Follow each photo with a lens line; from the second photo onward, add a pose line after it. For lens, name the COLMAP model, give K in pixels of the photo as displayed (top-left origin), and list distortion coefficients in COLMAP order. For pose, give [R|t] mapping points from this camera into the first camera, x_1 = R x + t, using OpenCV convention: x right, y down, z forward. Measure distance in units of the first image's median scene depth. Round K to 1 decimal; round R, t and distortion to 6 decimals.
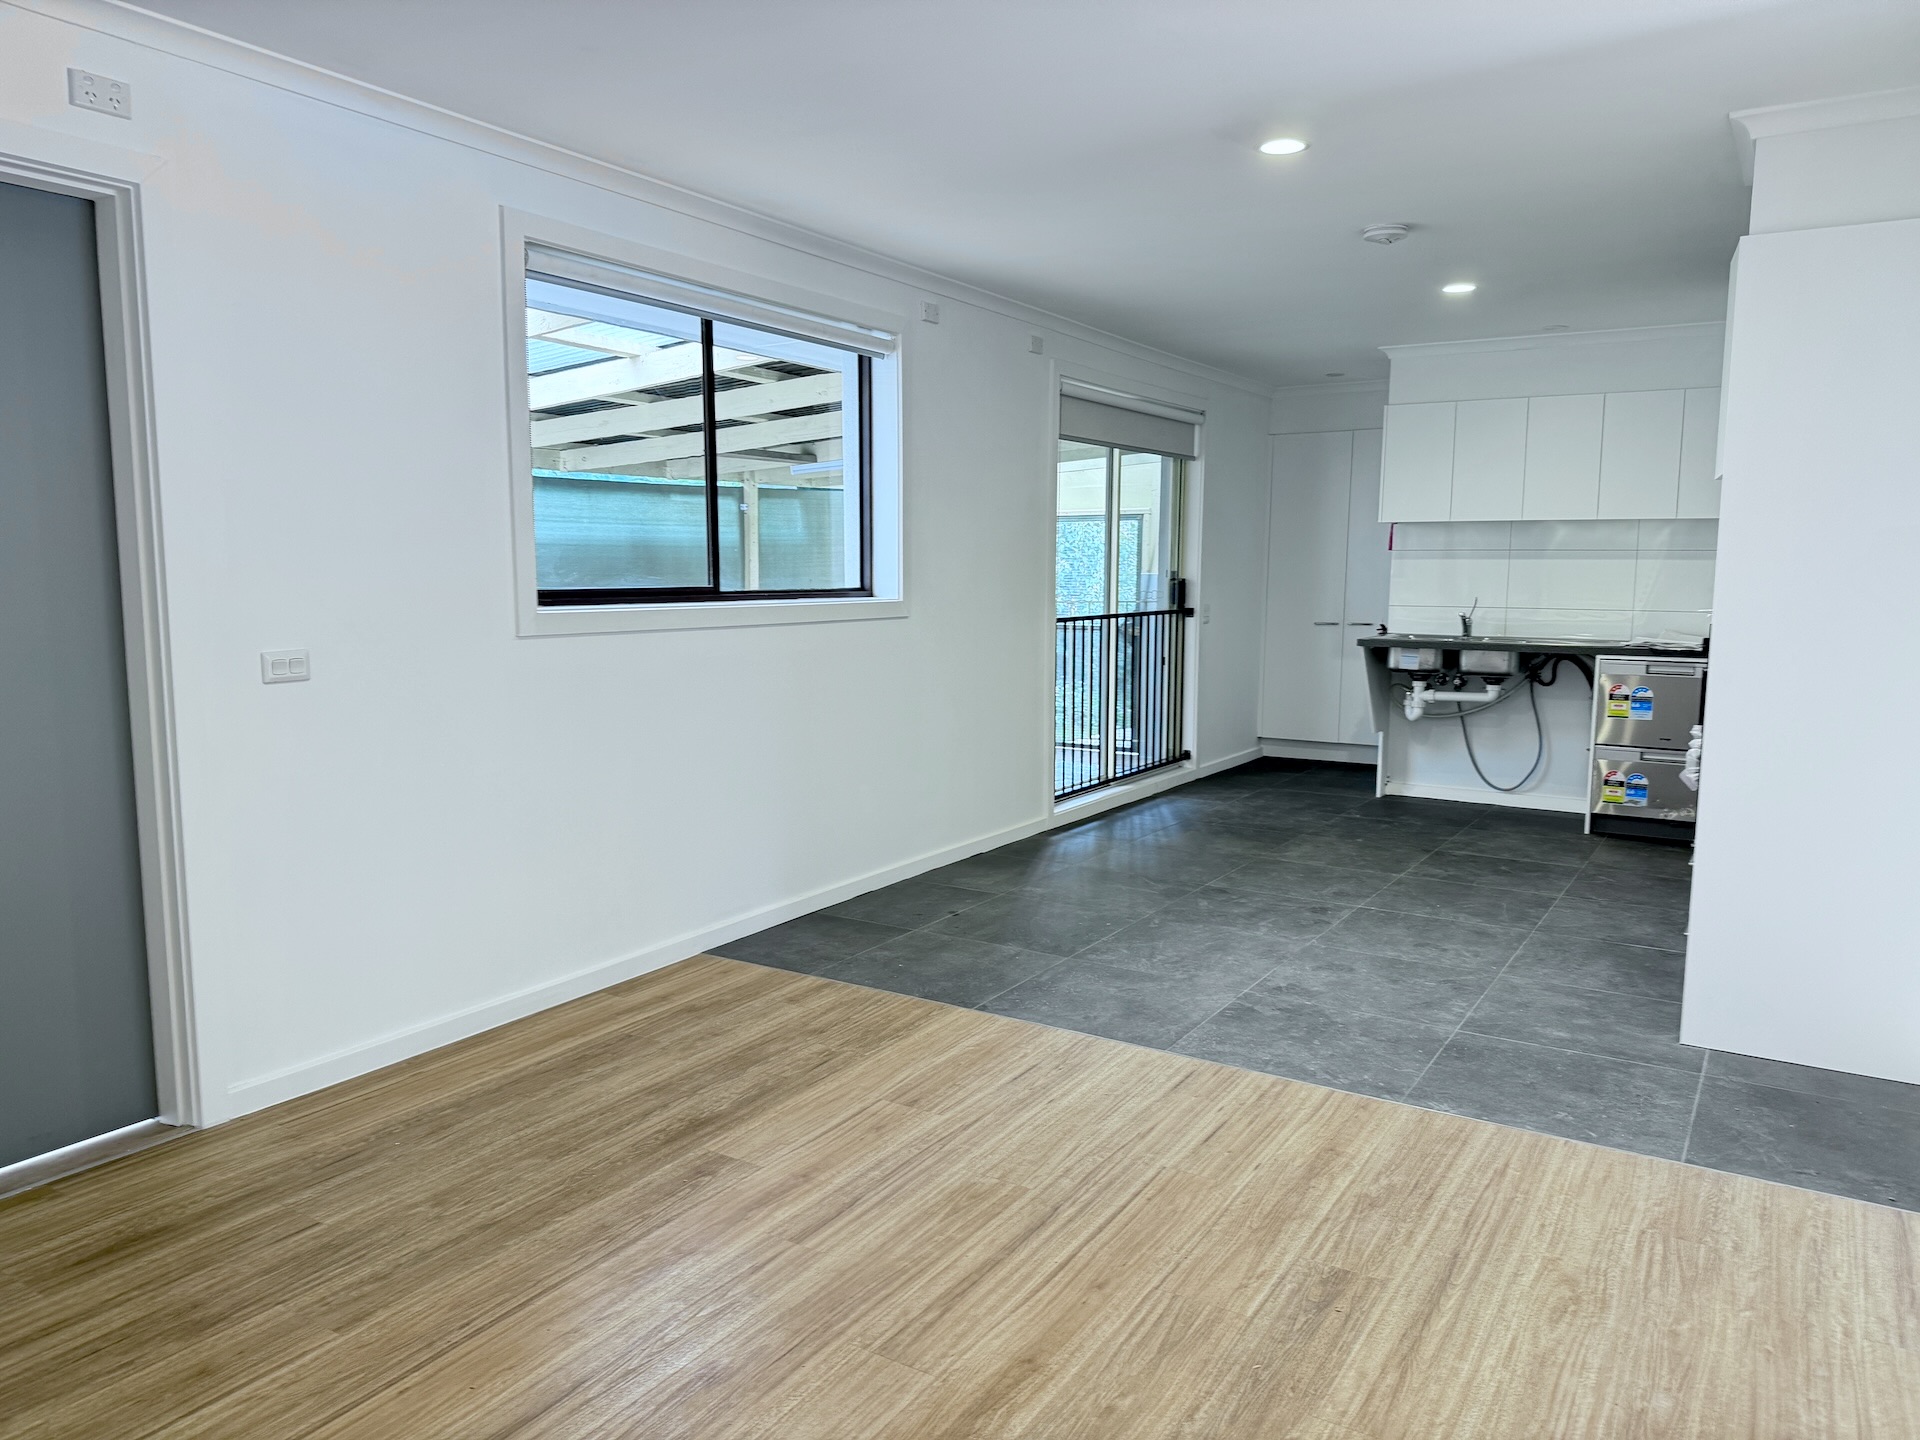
lens RADIAL K [[1243.6, 0, 960.0], [0, 1243.6, 720.0], [0, 0, 1]] dist [0.075985, -0.092608]
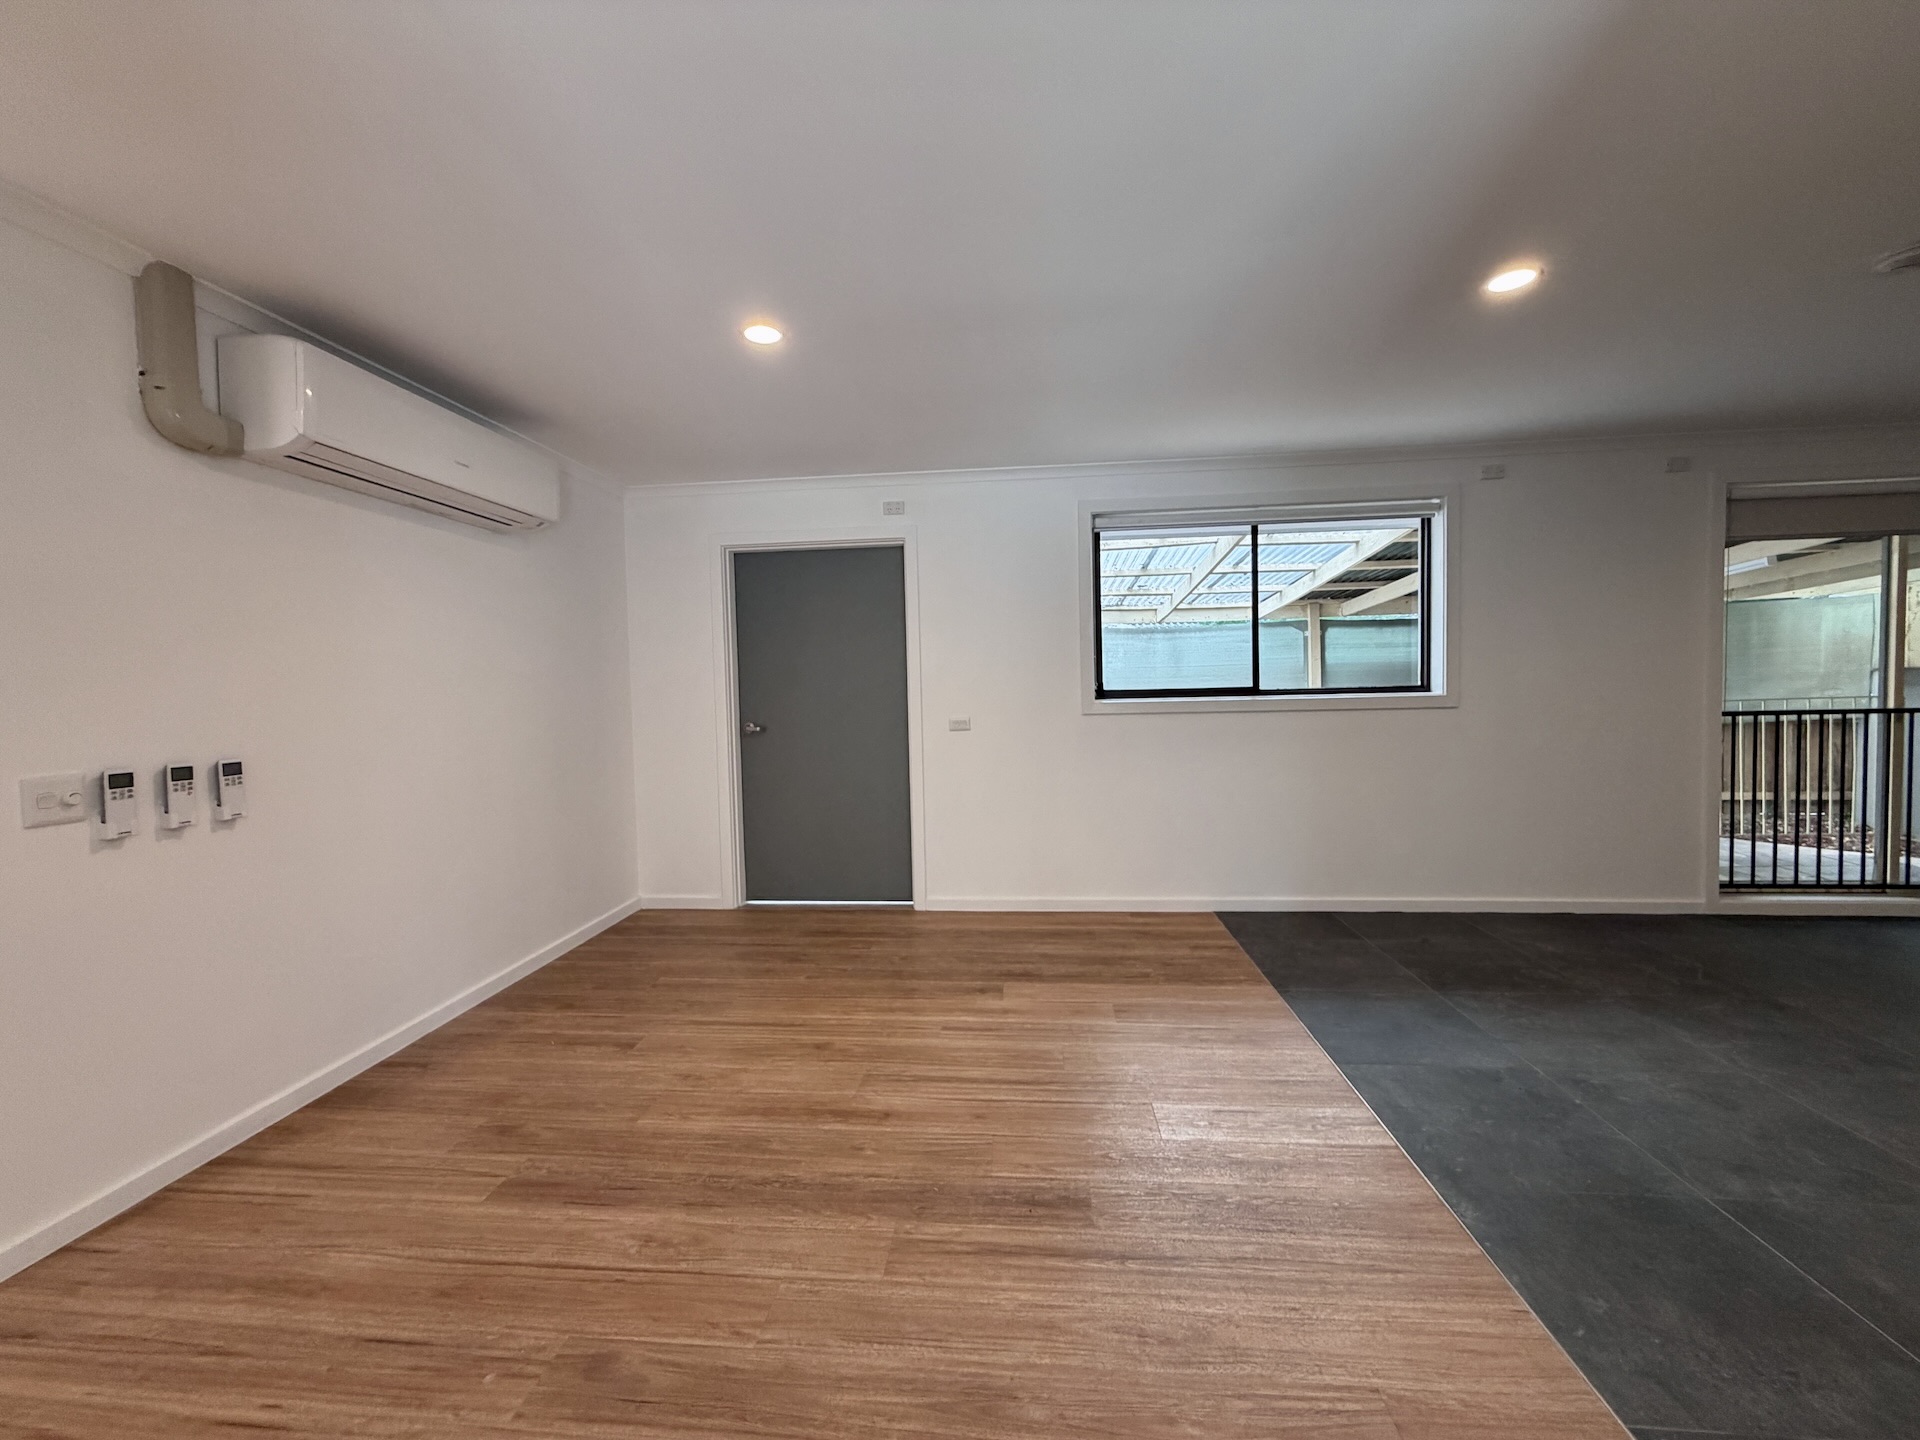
lens RADIAL K [[707.7, 0, 960.0], [0, 707.7, 720.0], [0, 0, 1]] dist [-0.000784, -0.000283]
pose [[0.498389, 0.024563, -0.866606, 0.561305], [-0.081315, 0.996516, -0.018520, -0.024180], [0.863132, 0.079698, 0.498650, 0.315224]]
